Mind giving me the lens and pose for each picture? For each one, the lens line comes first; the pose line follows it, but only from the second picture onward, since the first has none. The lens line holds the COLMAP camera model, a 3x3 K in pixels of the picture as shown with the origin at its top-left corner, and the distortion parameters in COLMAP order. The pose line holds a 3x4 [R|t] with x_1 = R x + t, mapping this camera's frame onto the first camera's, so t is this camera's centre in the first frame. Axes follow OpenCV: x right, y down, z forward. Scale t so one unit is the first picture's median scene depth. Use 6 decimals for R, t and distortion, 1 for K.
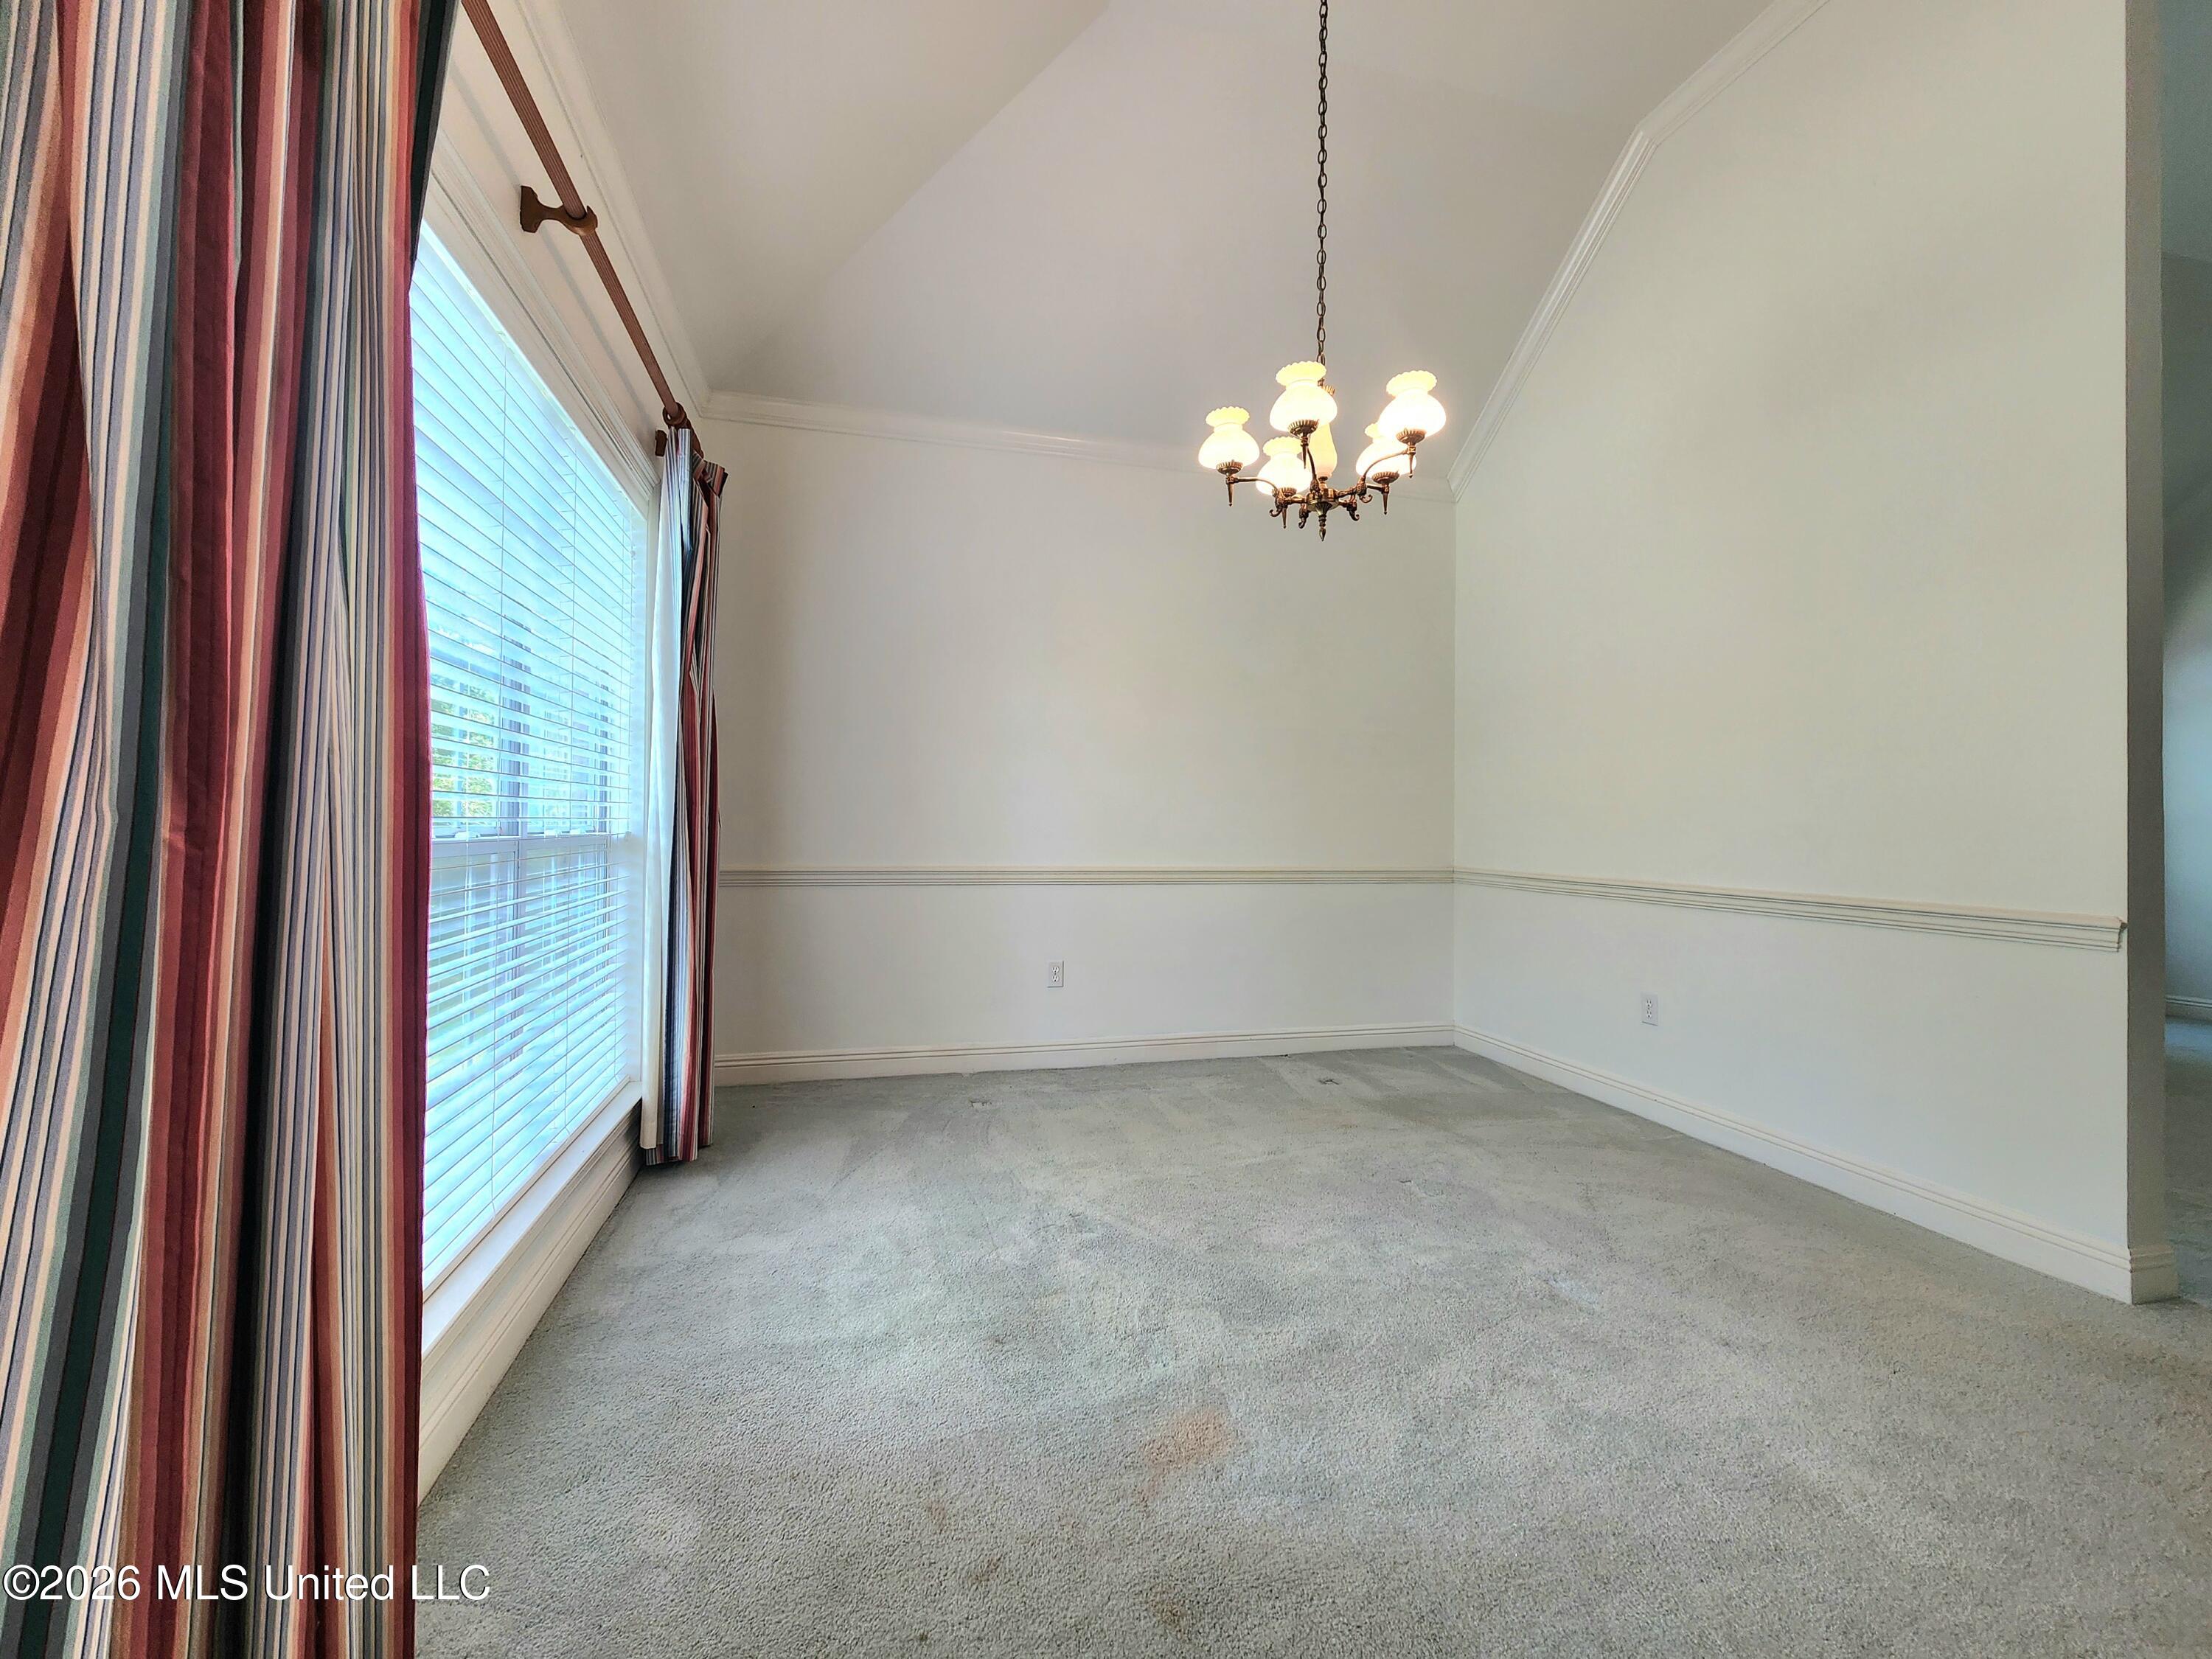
lens RADIAL K [[914.0, 0, 1100.8], [0, 914.0, 819.8], [0, 0, 1]] dist [-0.001987, 0.000476]
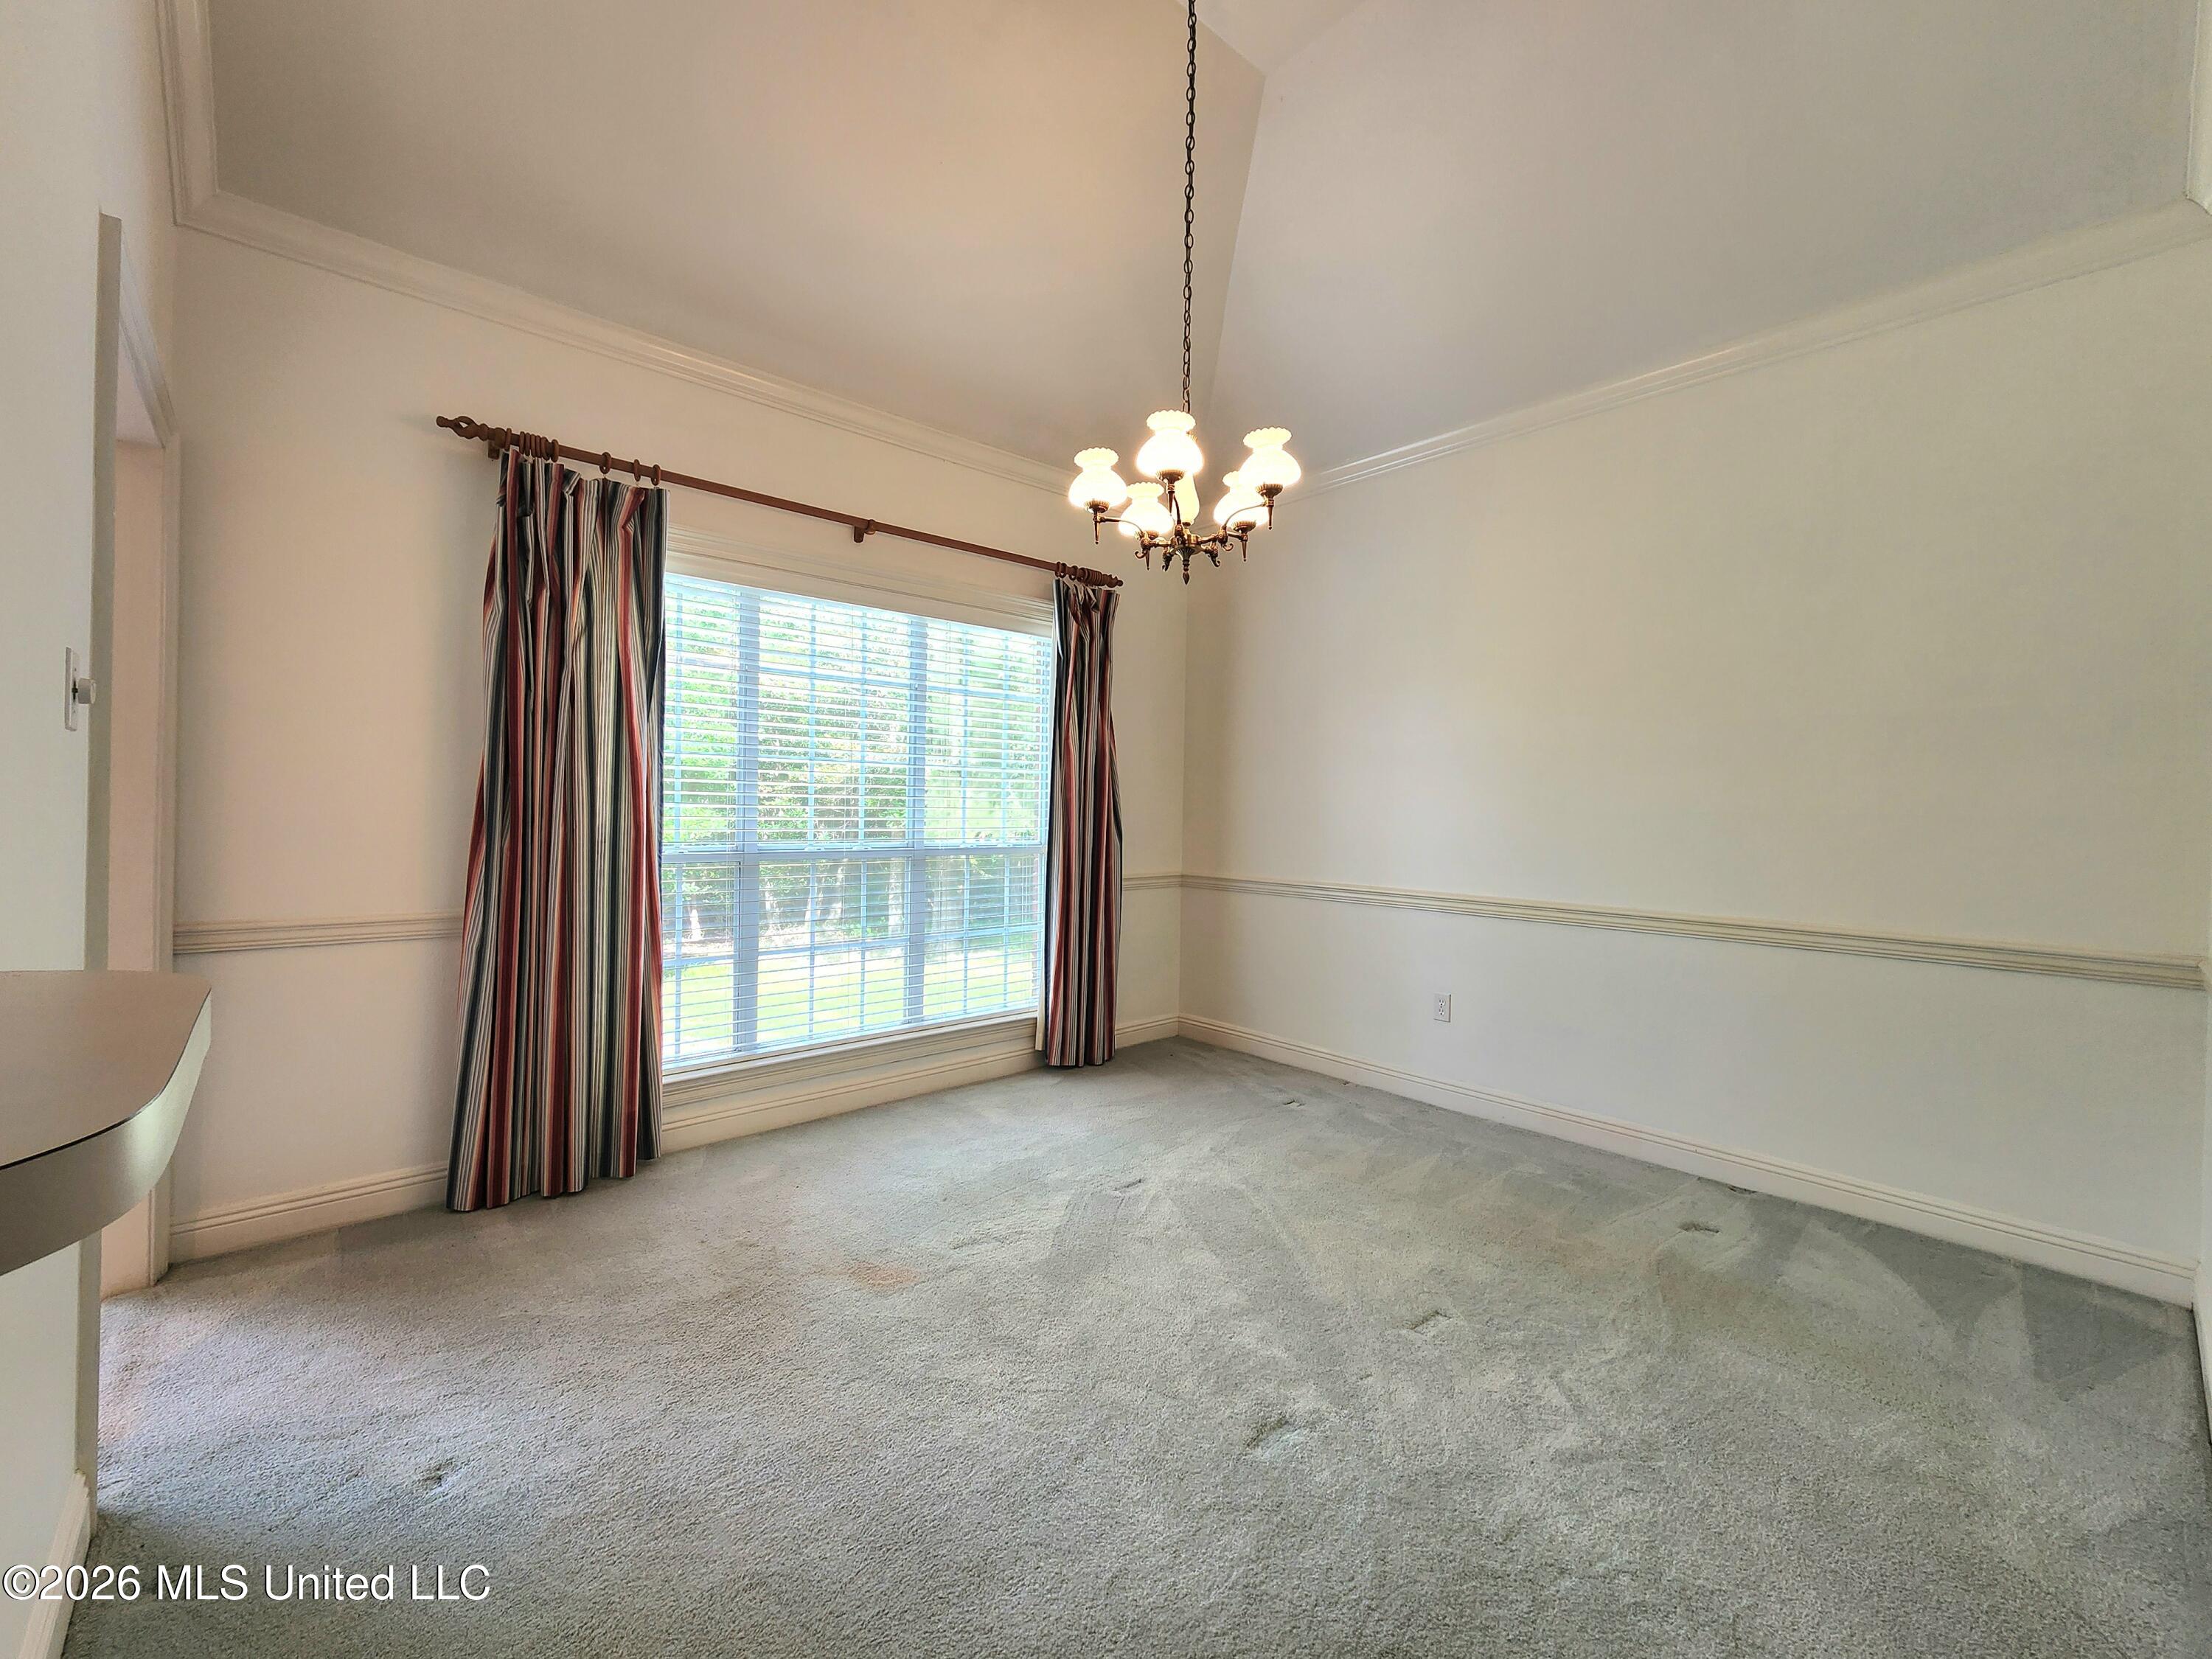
lens RADIAL K [[914.0, 0, 1105.8], [0, 914.0, 824.2], [0, 0, 1]] dist [-0.001987, 0.000476]
pose [[0.470108, 0.009740, -0.882555, 0.900824], [-0.011949, 0.999918, 0.004671, -0.029272], [0.882528, 0.008349, 0.470185, 0.366111]]
